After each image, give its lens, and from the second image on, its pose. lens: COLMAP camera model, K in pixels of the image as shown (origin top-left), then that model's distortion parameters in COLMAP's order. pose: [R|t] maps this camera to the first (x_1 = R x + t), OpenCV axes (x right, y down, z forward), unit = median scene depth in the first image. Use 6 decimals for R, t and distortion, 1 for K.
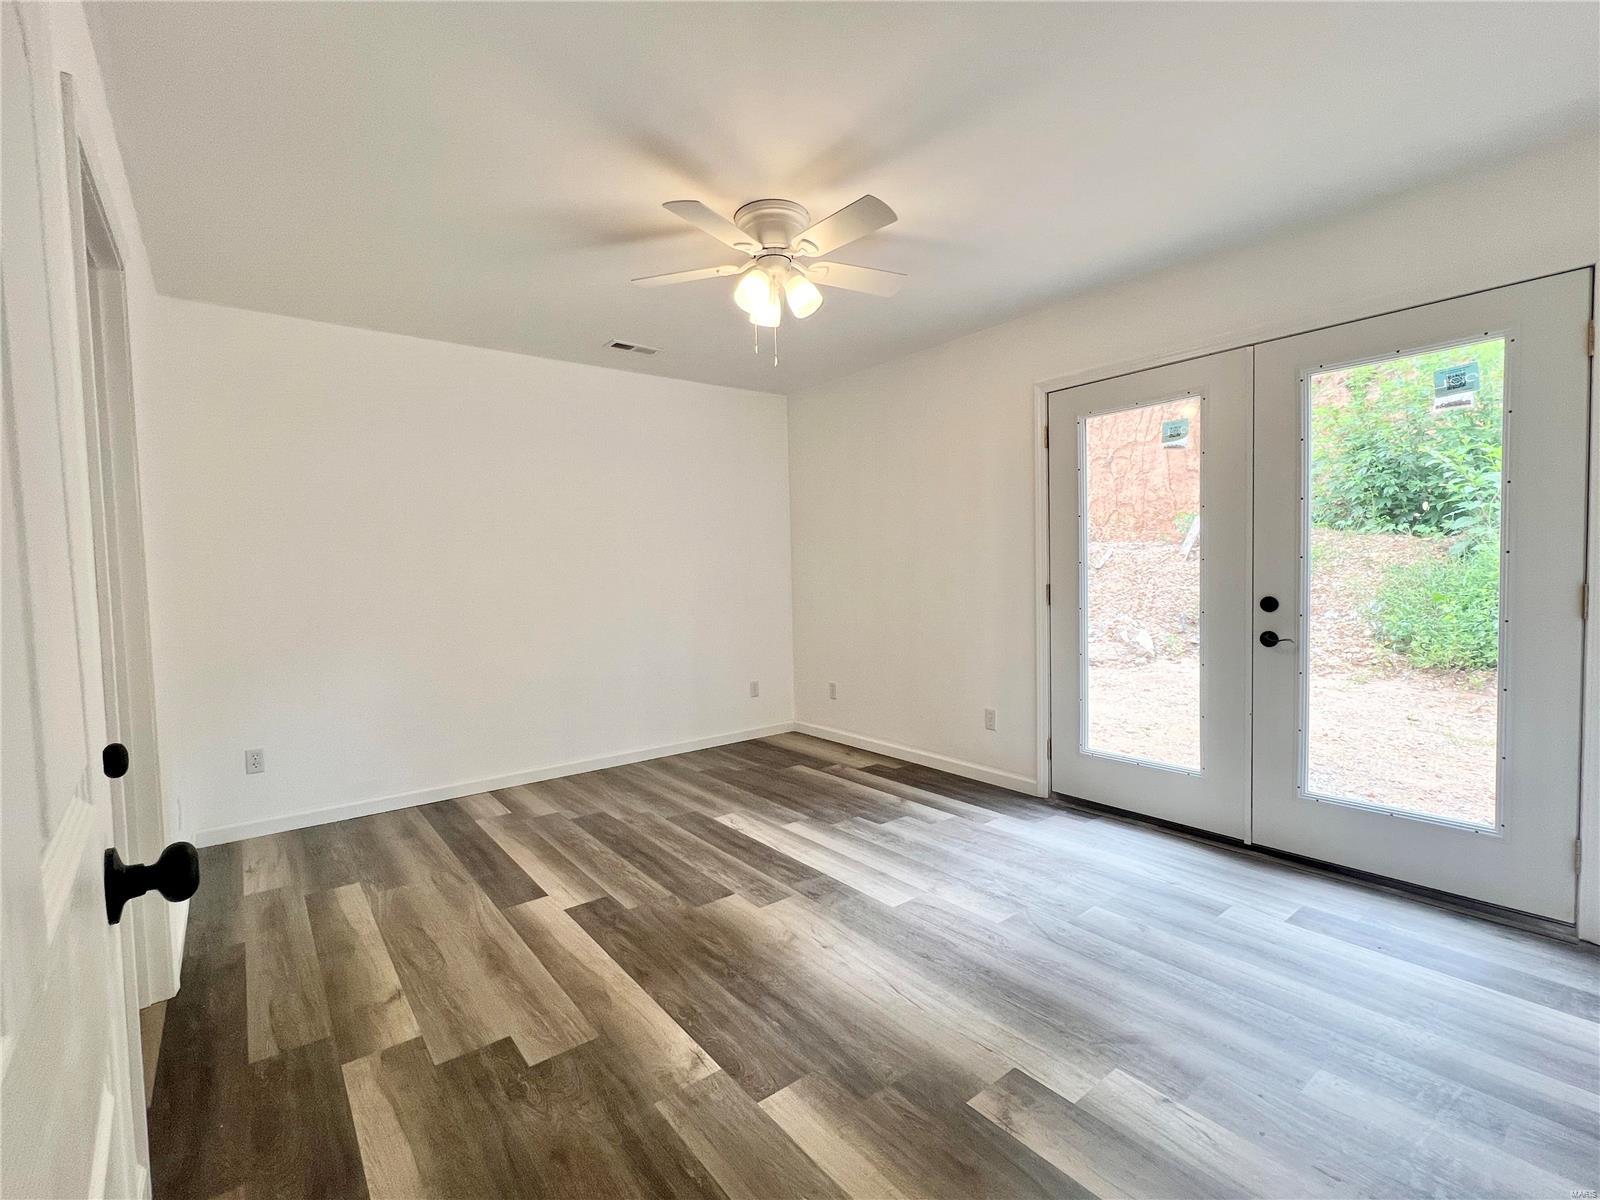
lens RADIAL K [[697.8, 0, 788.3], [0, 697.8, 597.5], [0, 0, 1]] dist [0.000281, 0.000149]
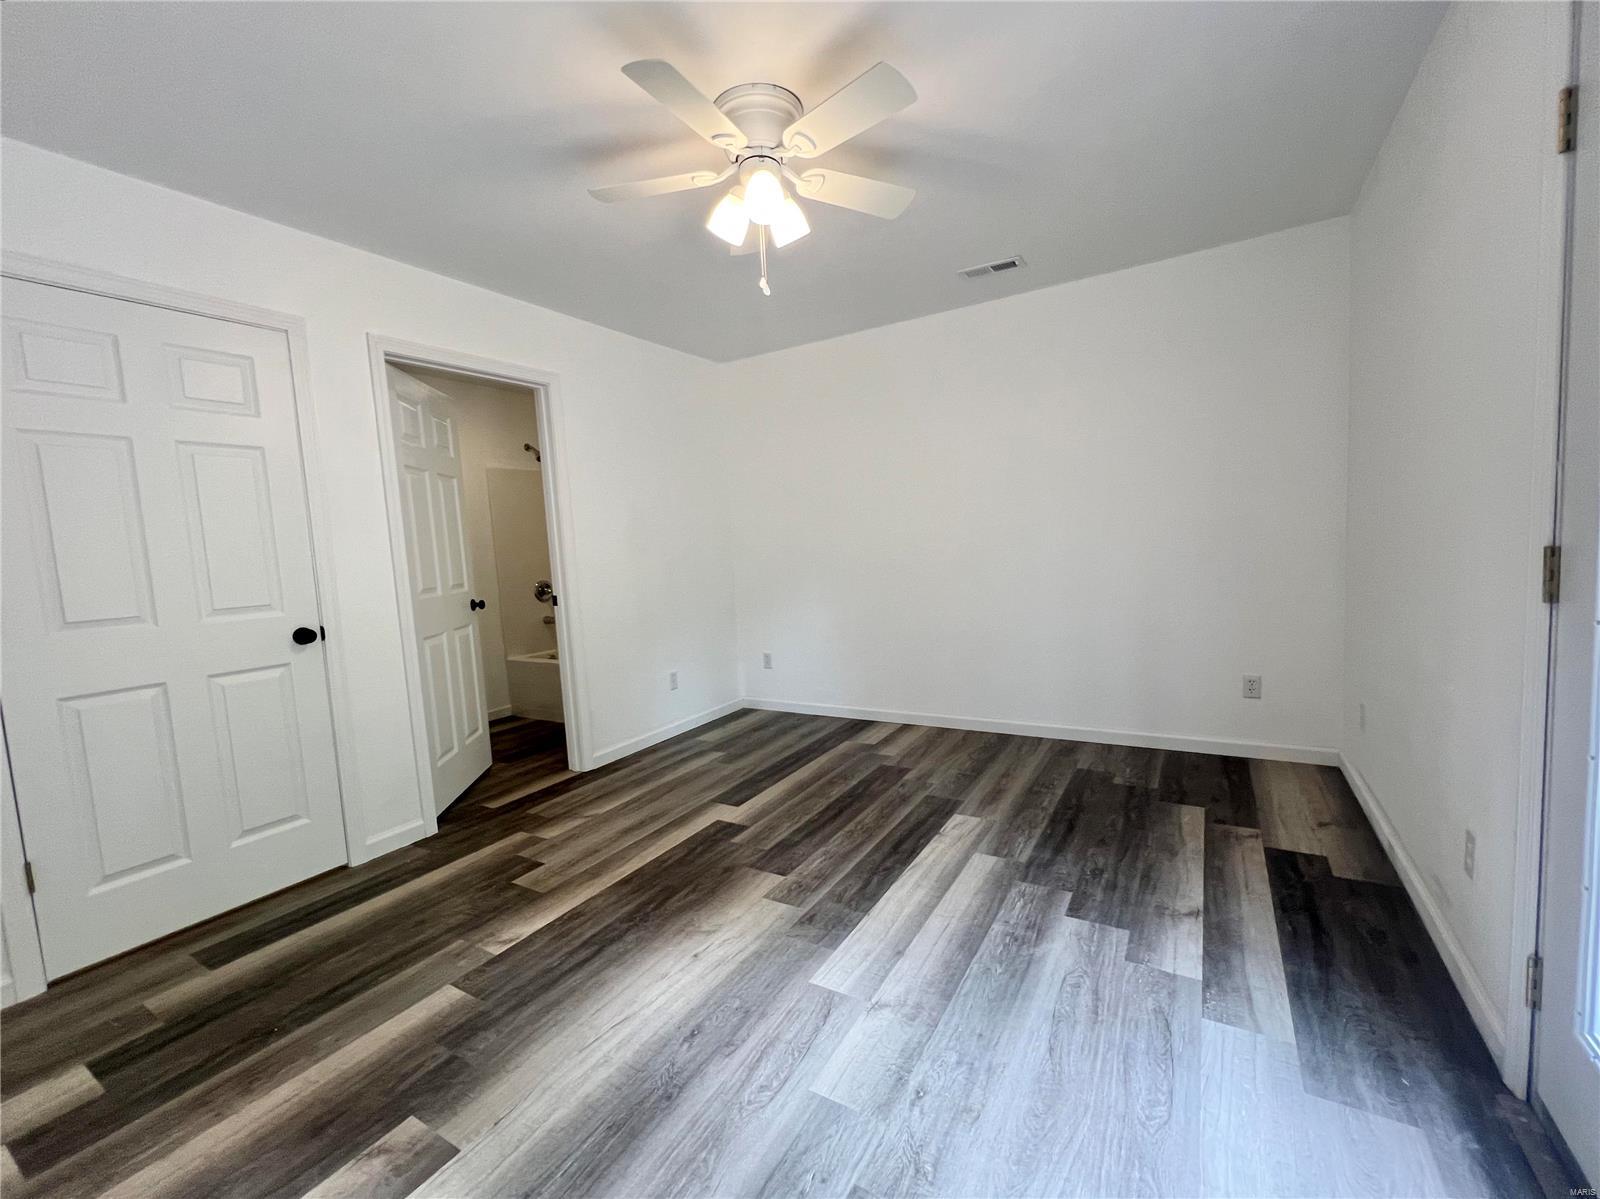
lens RADIAL K [[649.2, 0, 791.9], [0, 649.2, 597.2], [0, 0, 1]] dist [0.000031, -0.000387]
pose [[0.383944, 0.076647, -0.920170, 0.574874], [0.010816, 0.996107, 0.087486, -0.027291], [0.923293, -0.043542, 0.381621, 0.551379]]
